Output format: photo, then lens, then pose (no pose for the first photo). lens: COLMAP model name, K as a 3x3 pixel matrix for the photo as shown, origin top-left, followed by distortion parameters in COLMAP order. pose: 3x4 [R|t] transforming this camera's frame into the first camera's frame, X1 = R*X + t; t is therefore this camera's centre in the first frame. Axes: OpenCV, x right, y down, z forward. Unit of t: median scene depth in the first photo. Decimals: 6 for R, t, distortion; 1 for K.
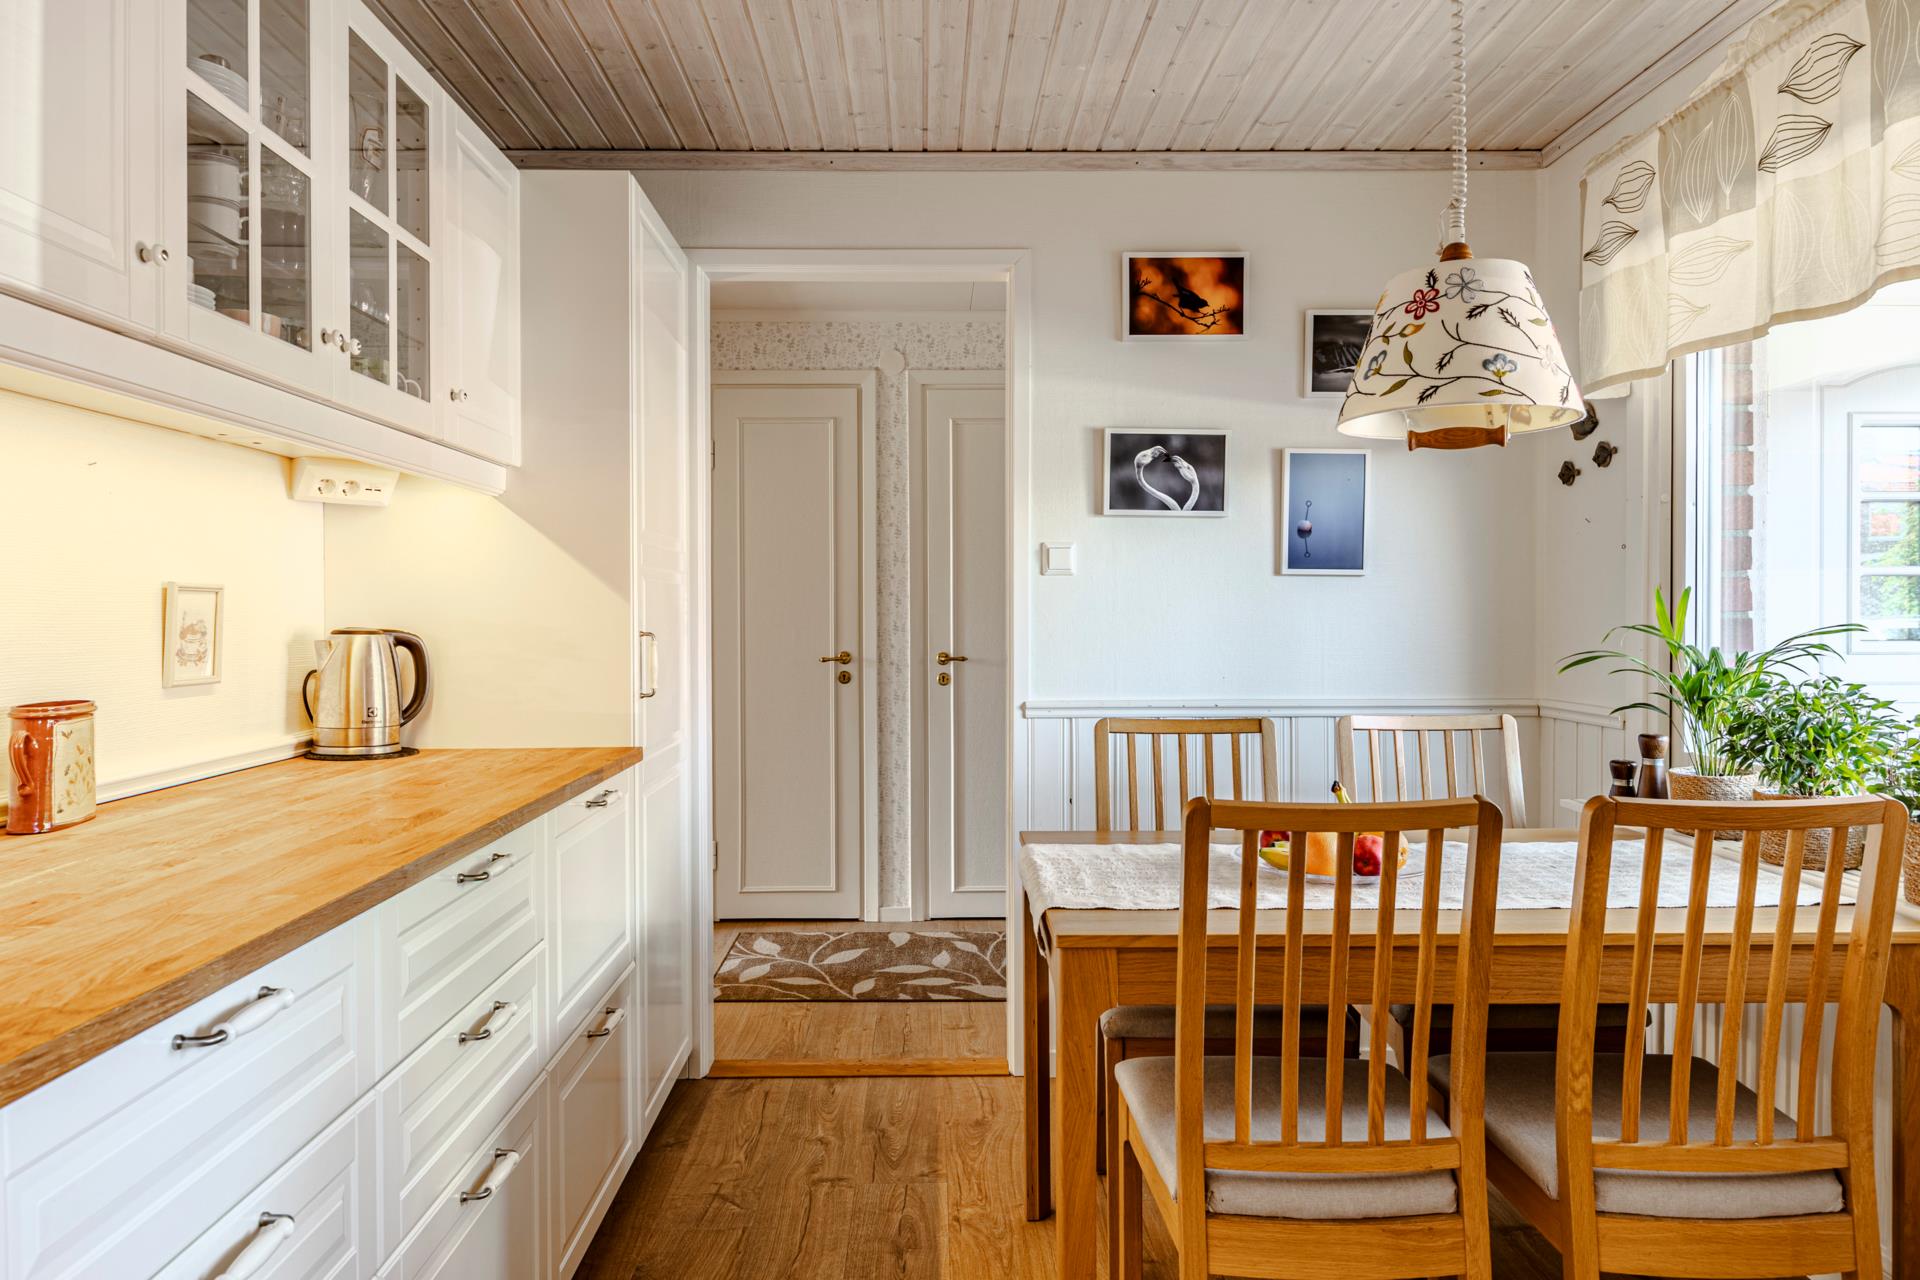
lens RADIAL K [[1338.7, 0, 957.1], [0, 1338.7, 641.3], [0, 0, 1]] dist [0.046116, -0.024184]
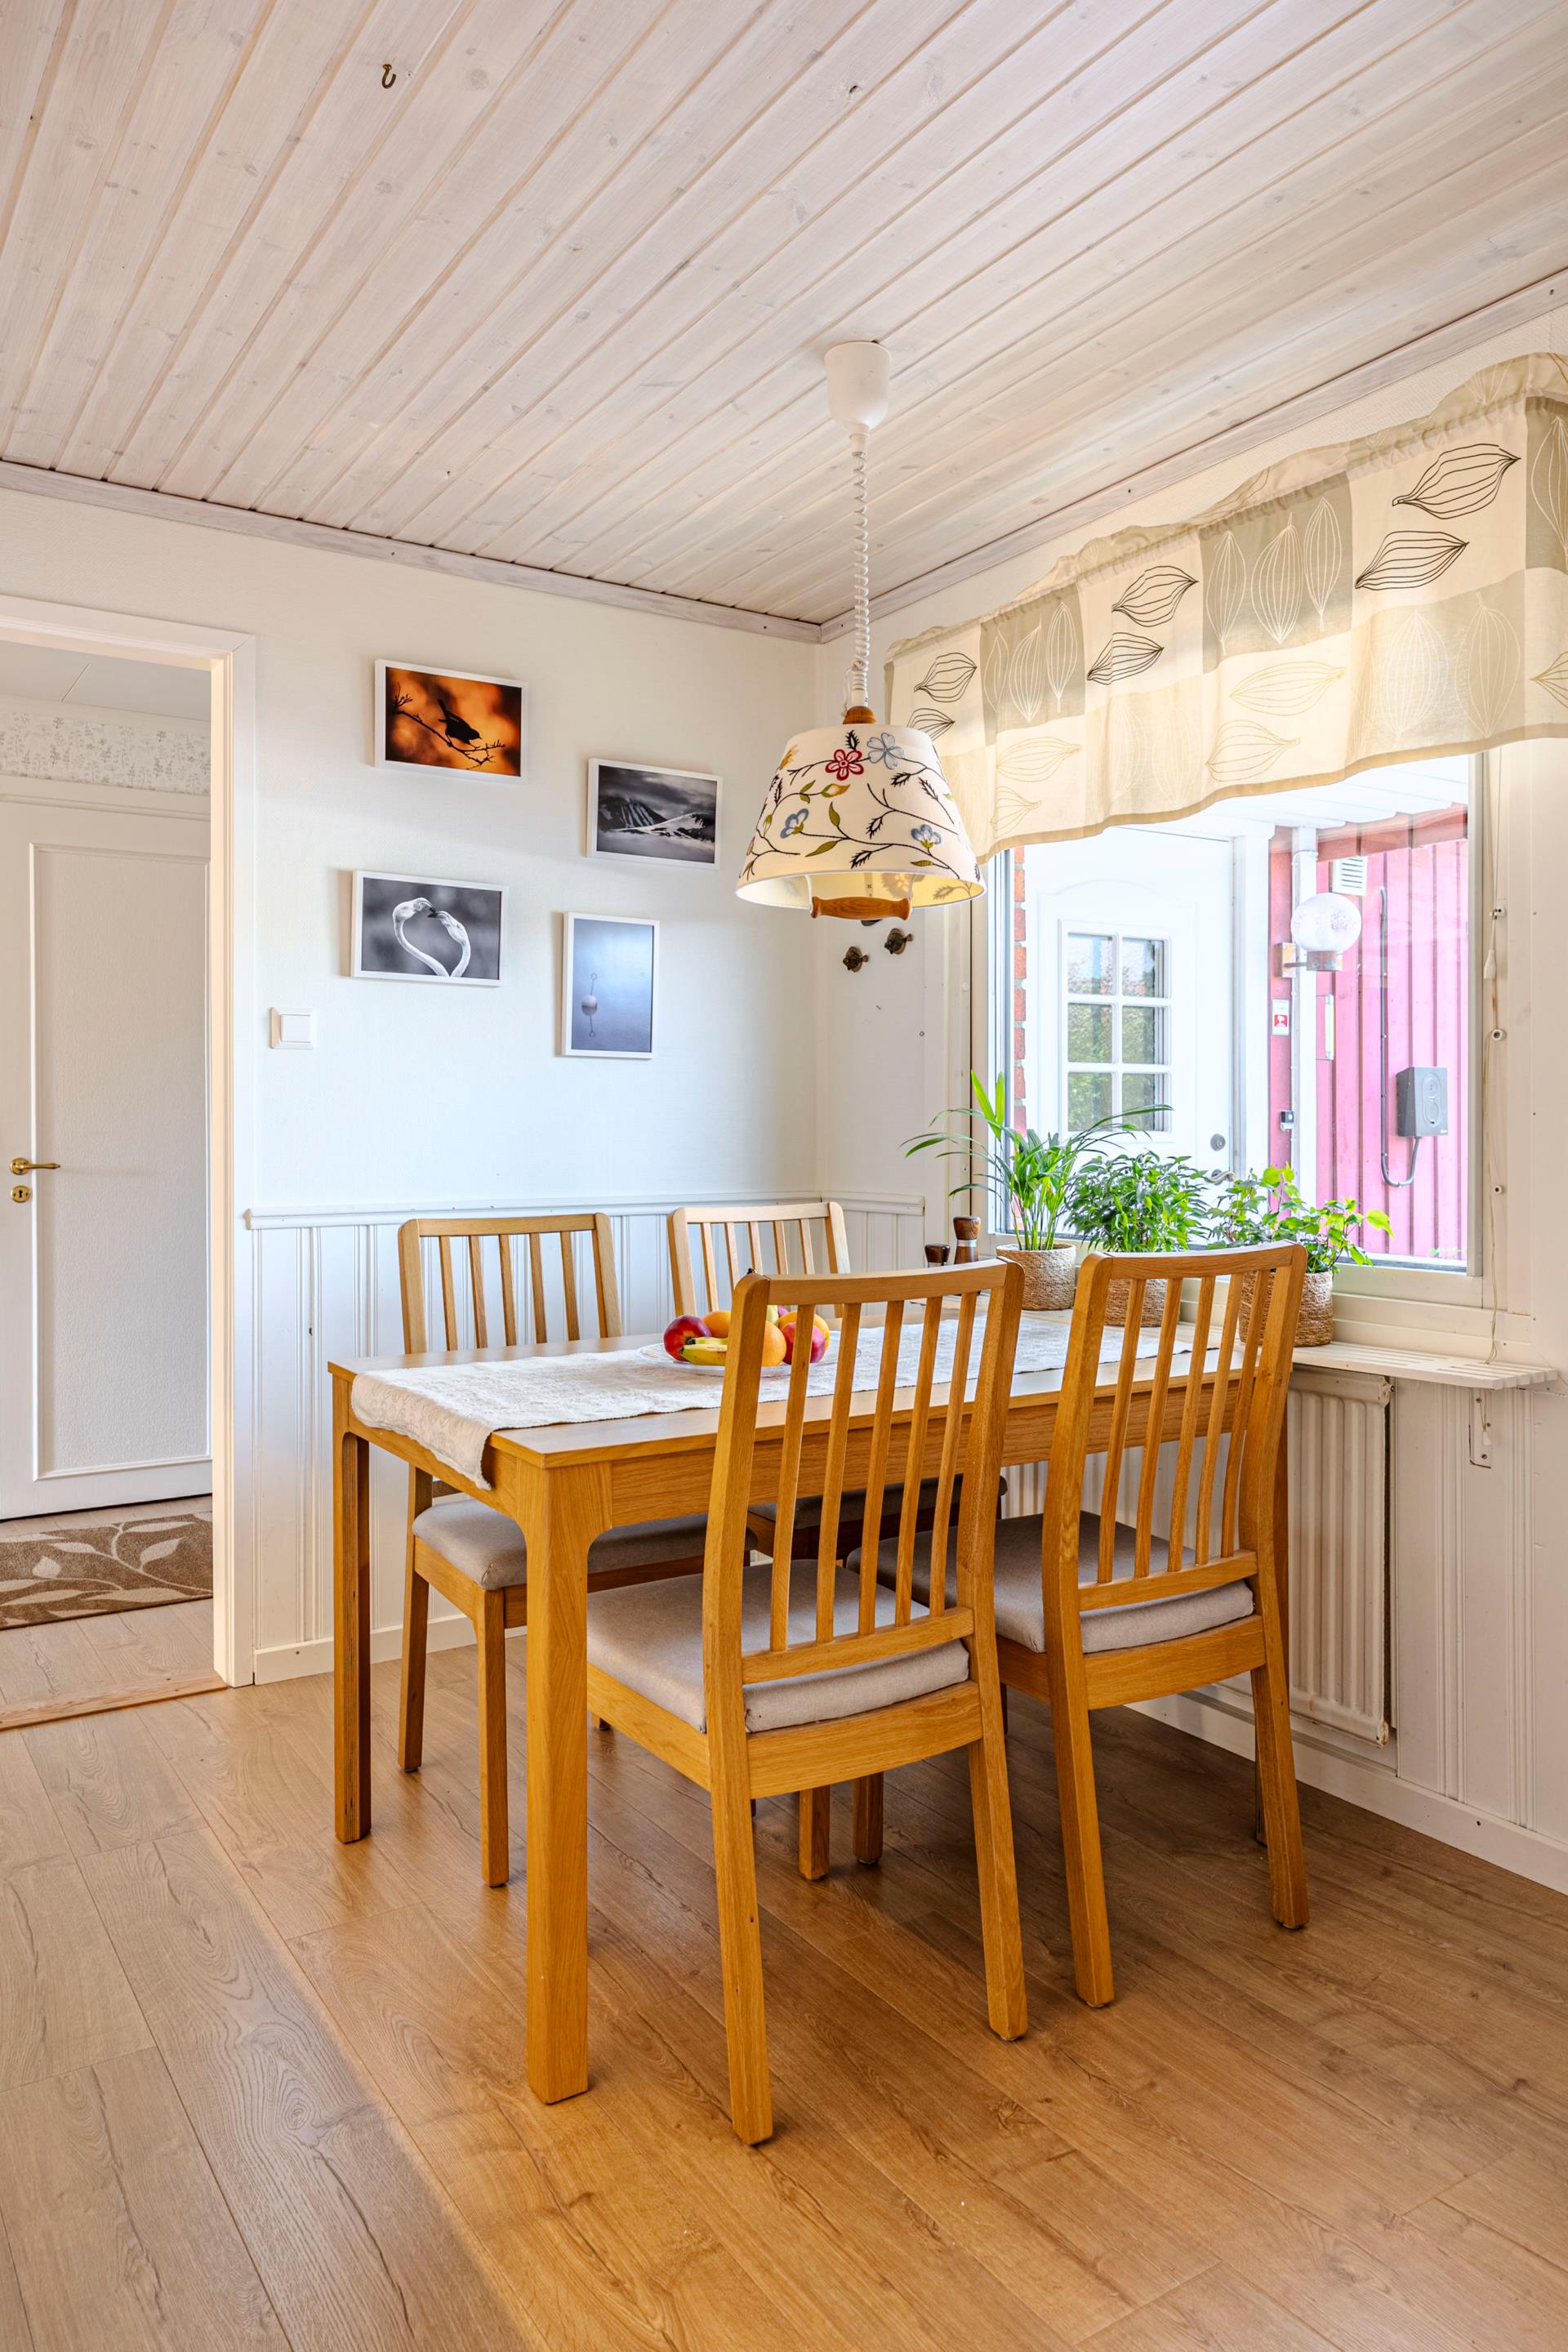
lens RADIAL K [[1593.2, 0, 781.2], [0, 1593.2, 1160.1], [0, 0, 1]] dist [0.040351, 0.001171]
pose [[0.852453, -0.007207, 0.522753, -0.235874], [0.008011, 0.999968, 0.000724, 0.024476], [-0.522742, 0.003571, 0.852484, 0.044826]]
